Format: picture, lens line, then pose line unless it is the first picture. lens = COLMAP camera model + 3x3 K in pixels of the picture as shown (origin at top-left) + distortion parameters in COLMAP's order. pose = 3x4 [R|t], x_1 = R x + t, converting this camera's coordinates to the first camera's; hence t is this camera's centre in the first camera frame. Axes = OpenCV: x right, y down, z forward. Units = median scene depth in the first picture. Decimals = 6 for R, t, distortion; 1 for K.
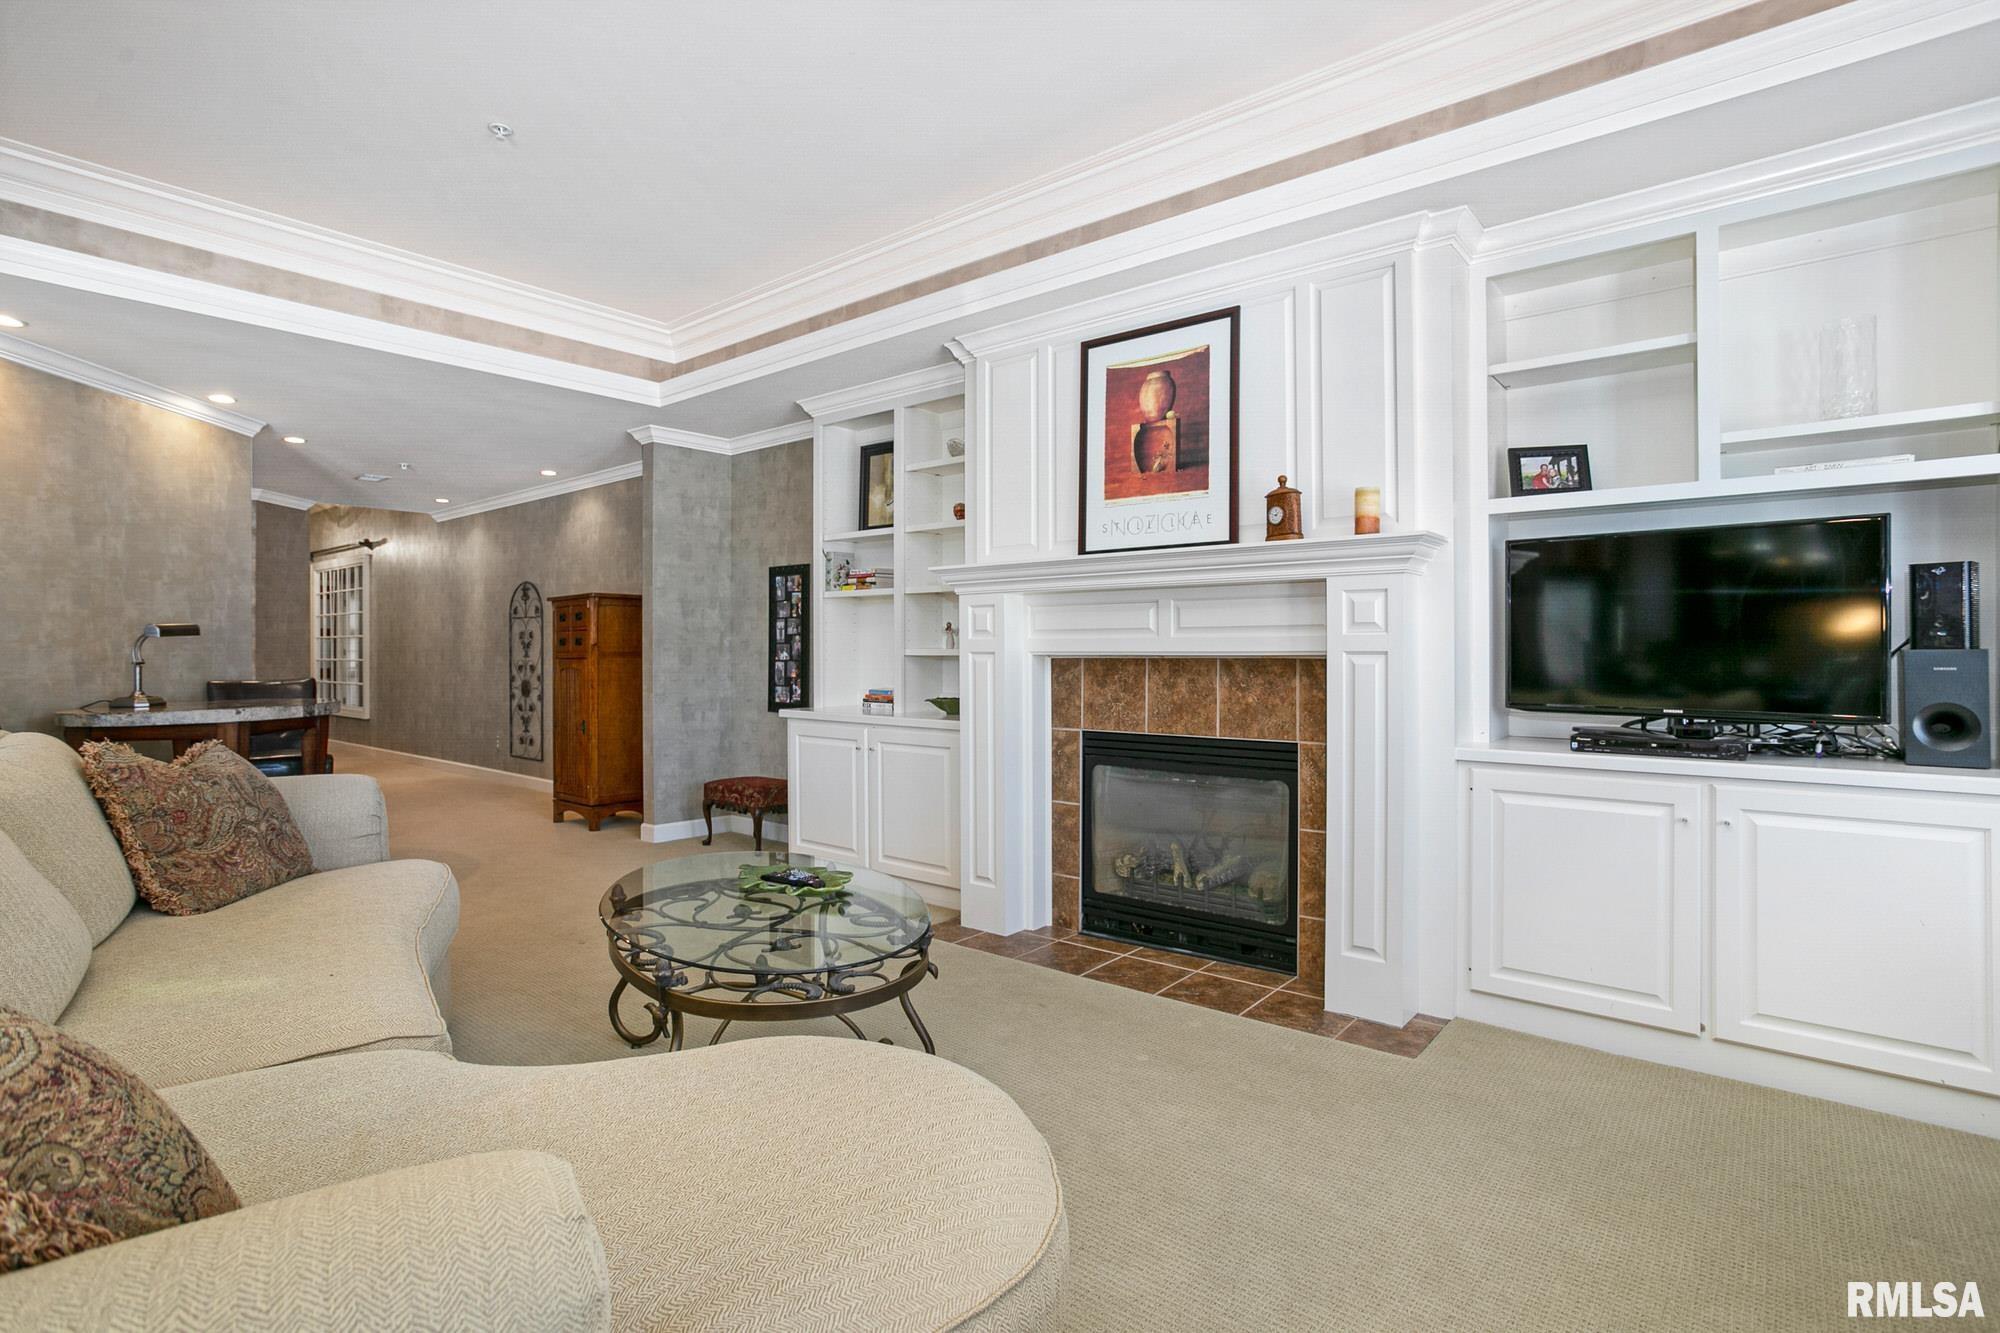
lens RADIAL K [[974.5, 0, 993.4], [0, 974.5, 645.5], [0, 0, 1]] dist [-0.050893, 0.028337]
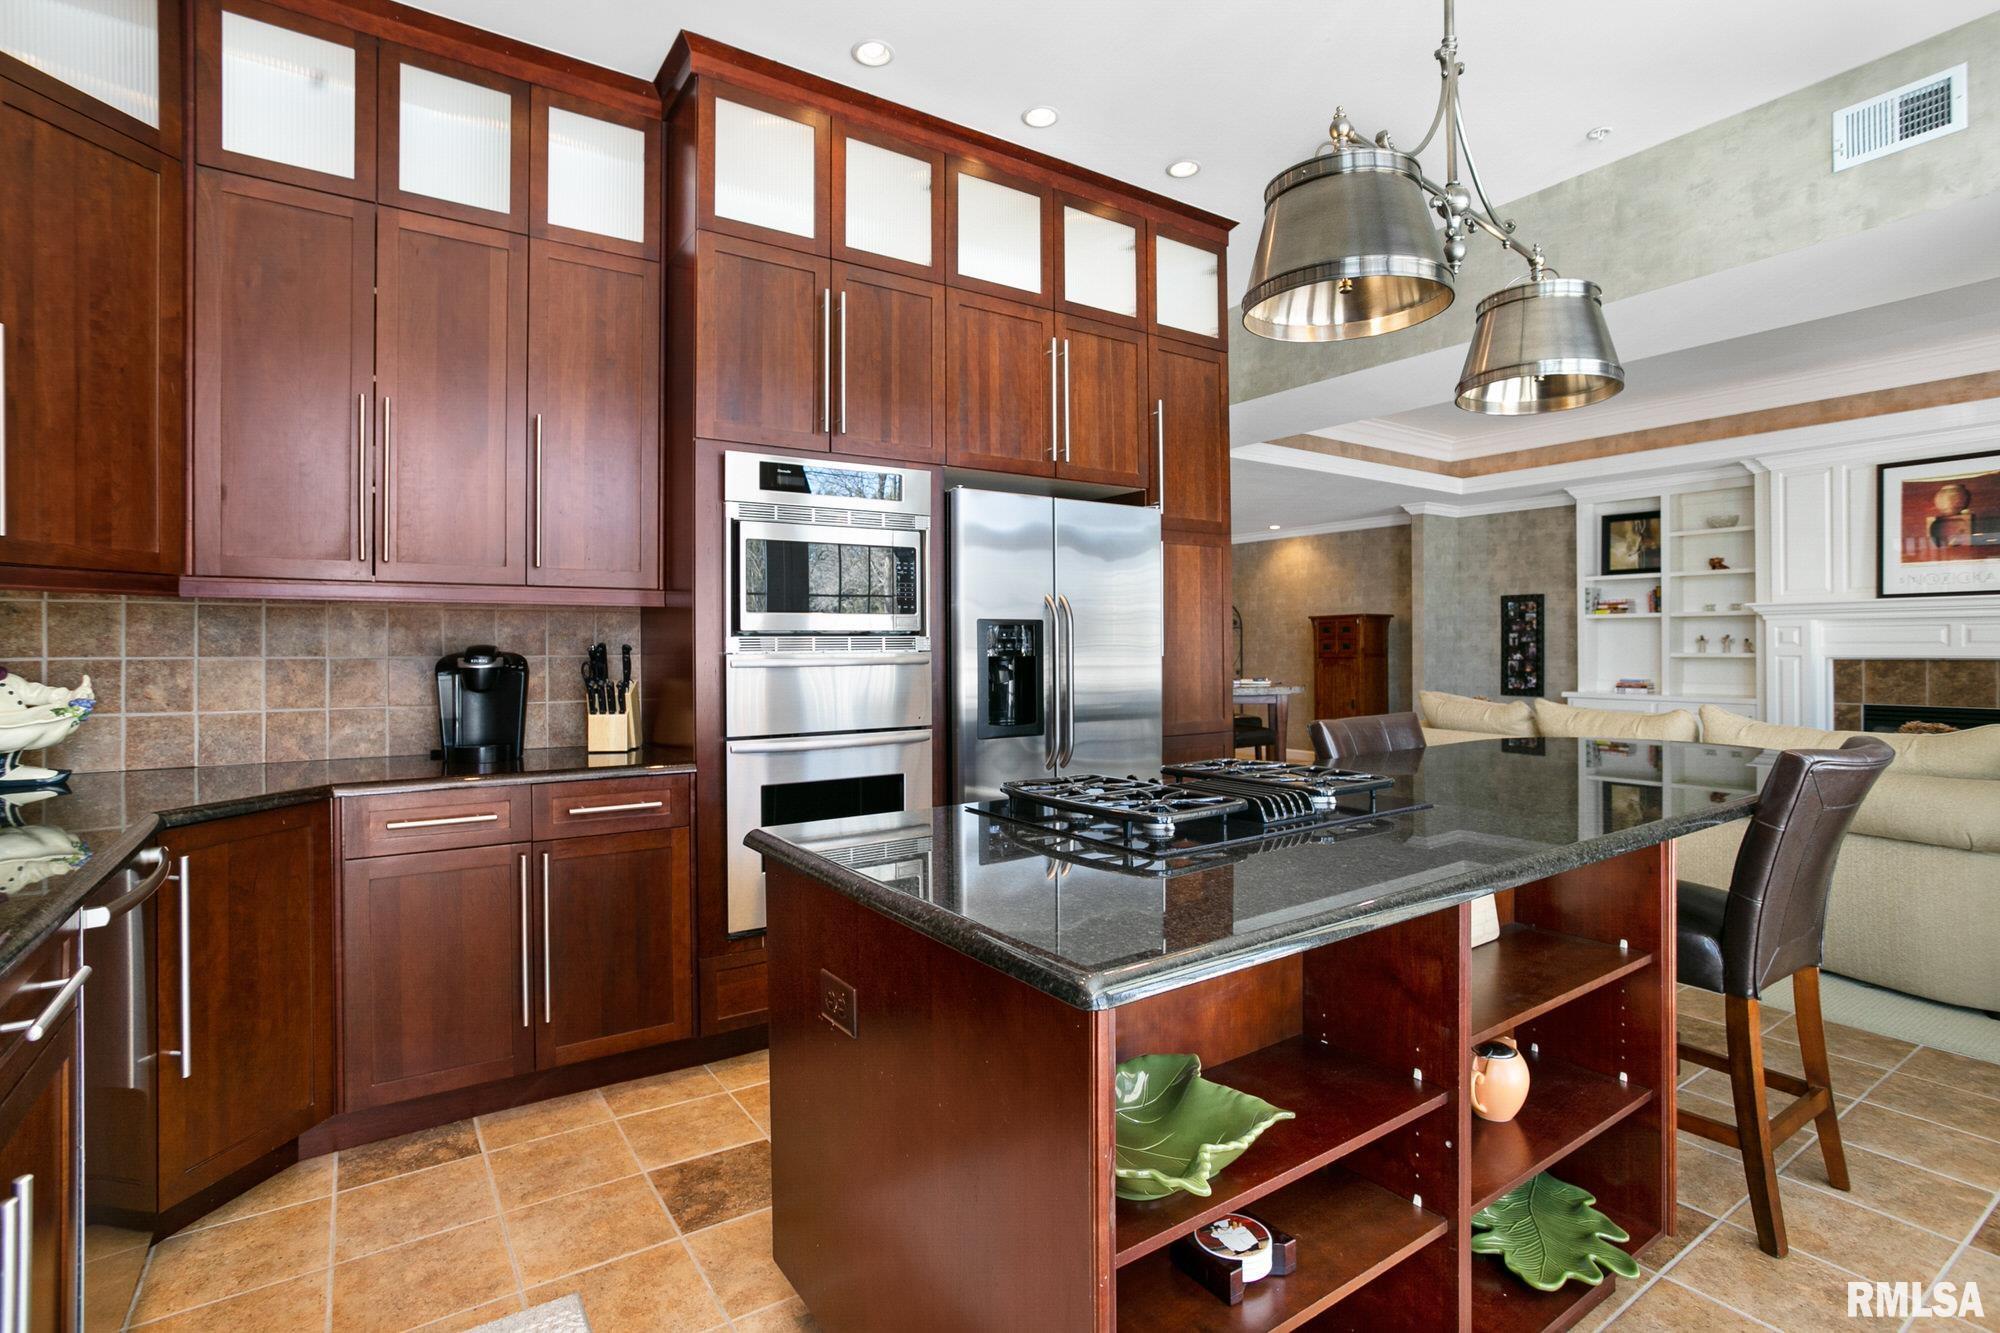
lens RADIAL K [[974.5, 0, 993.4], [0, 974.5, 645.5], [0, 0, 1]] dist [-0.050893, 0.028337]
pose [[0.961696, -0.000602, -0.274117, -0.841133], [0.001014, 0.999999, 0.001362, -0.012985], [0.274116, -0.001588, 0.961695, -0.881374]]
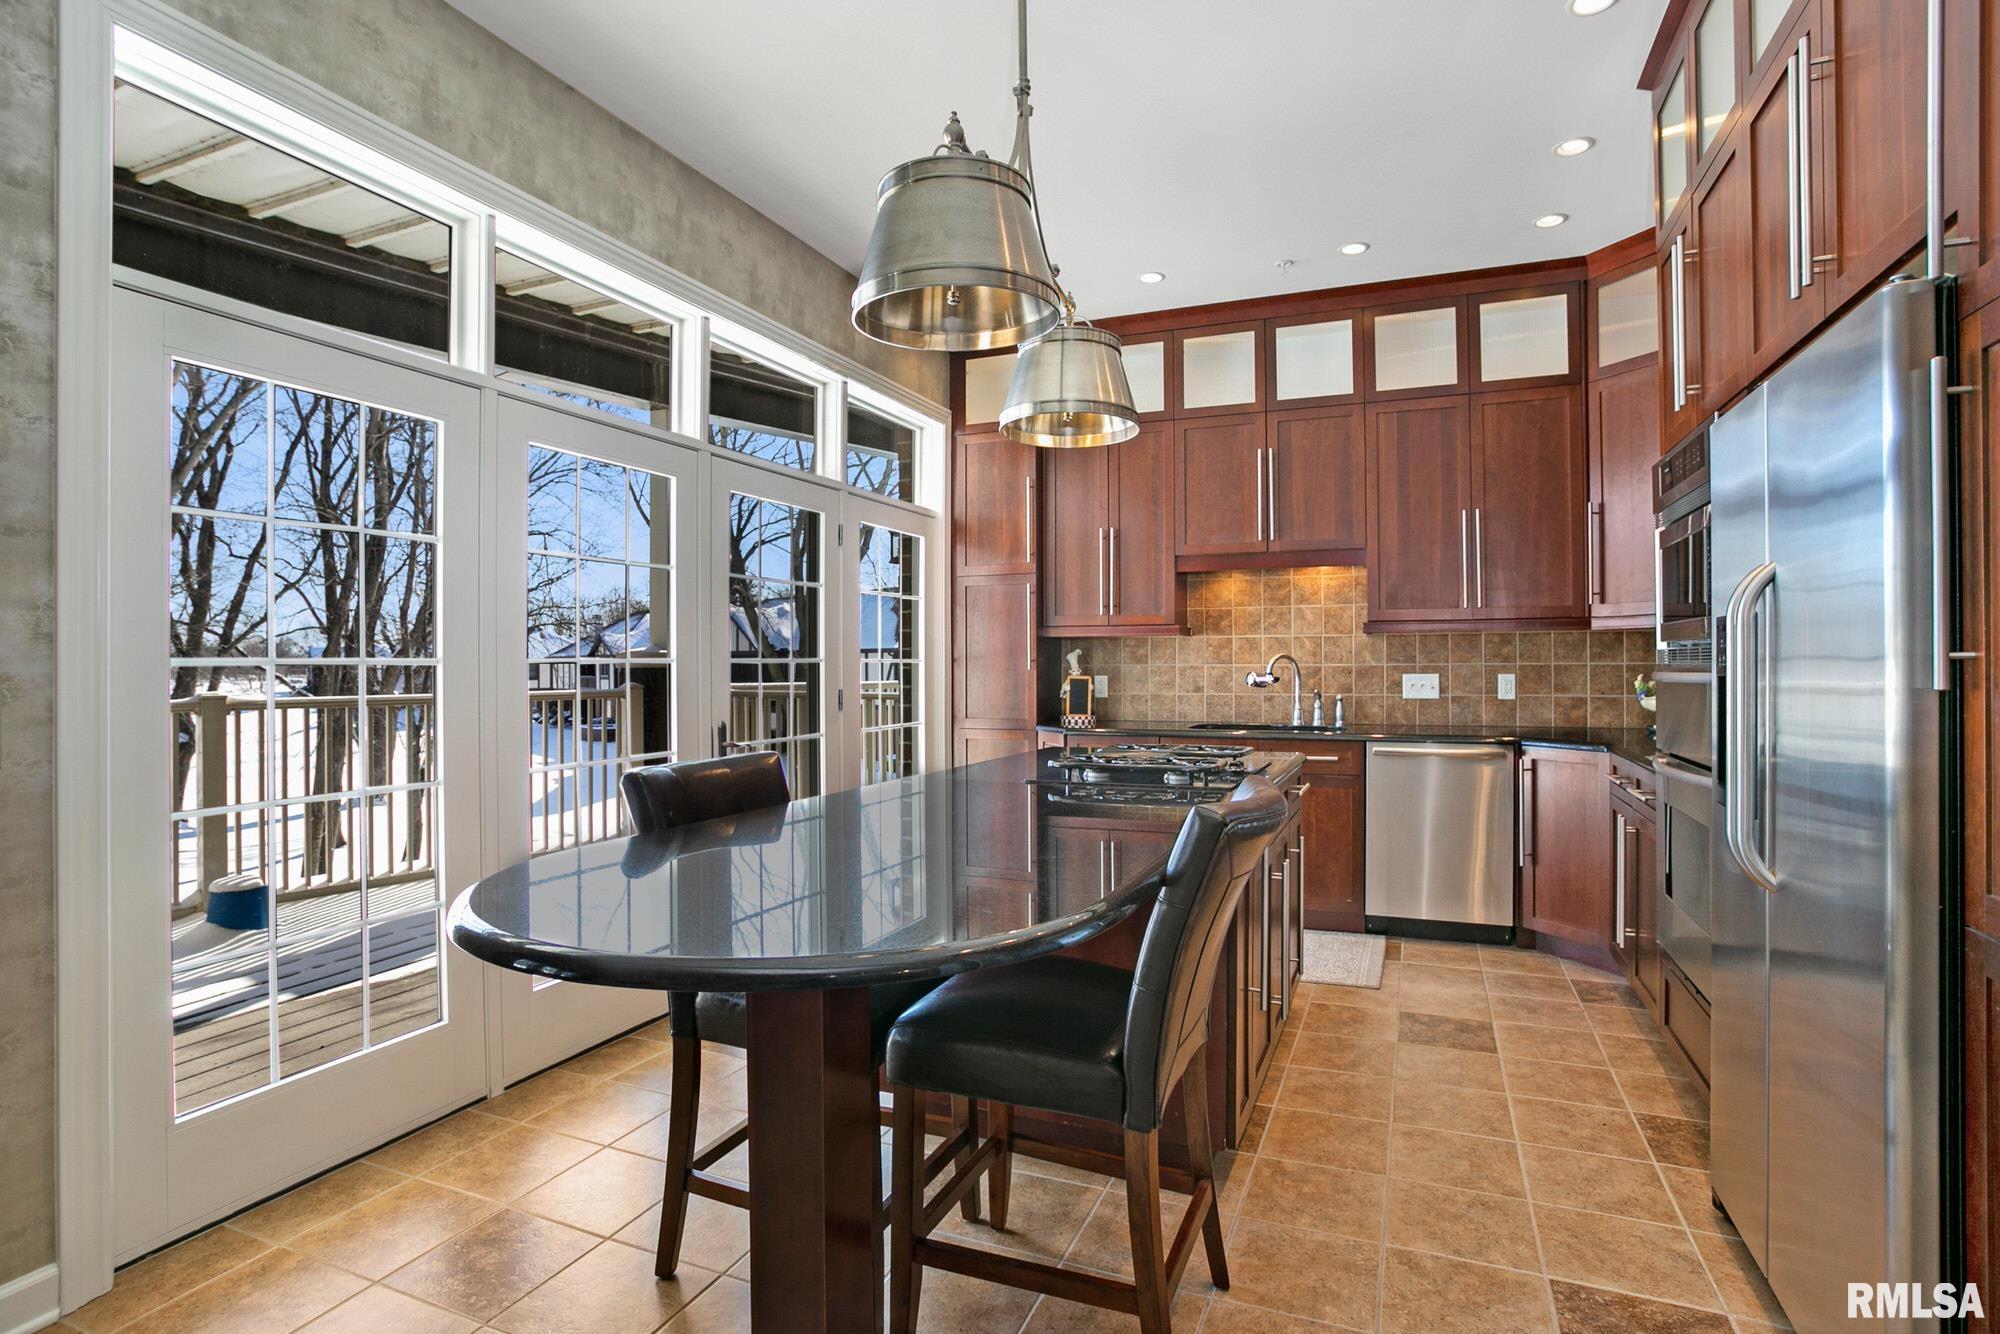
lens RADIAL K [[1008.5, 0, 1000.0], [0, 1008.5, 667.0], [0, 0, 1]] dist [-0.075325, 0.032672]
pose [[-0.955955, 0.009910, -0.293346, -0.543656], [0.008464, 0.999945, 0.006199, -0.014338], [0.293392, 0.003443, -0.955986, 0.290875]]
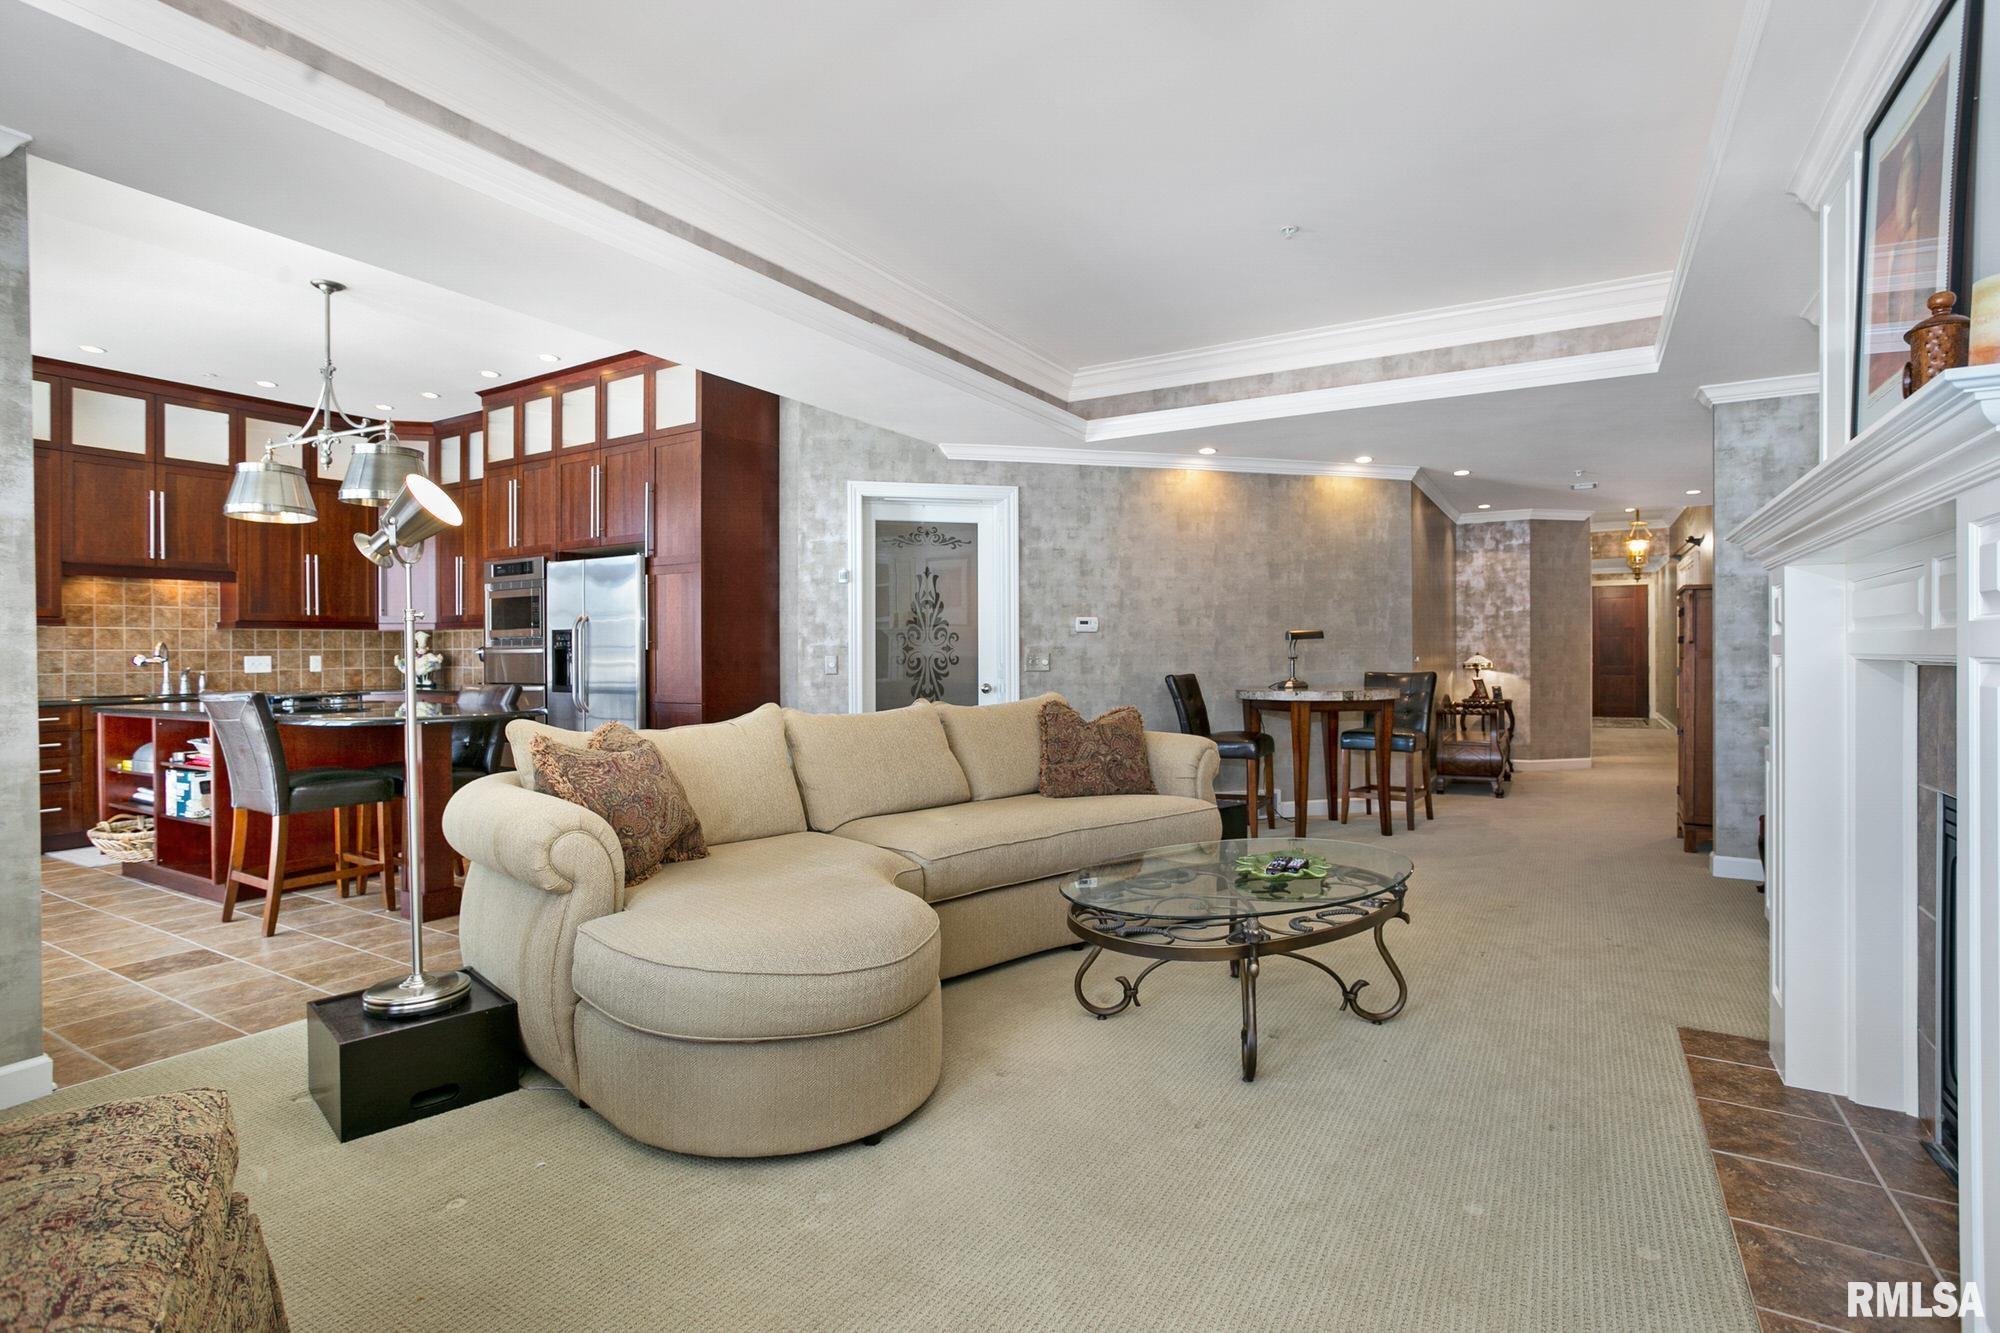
lens RADIAL K [[965.4, 0, 995.3], [0, 965.4, 655.8], [0, 0, 1]] dist [-0.054978, 0.028664]
pose [[0.148293, 0.008121, -0.988910, 0.539605], [0.006653, 0.999935, 0.009210, -0.001682], [0.988921, -0.007945, 0.148229, 0.361835]]
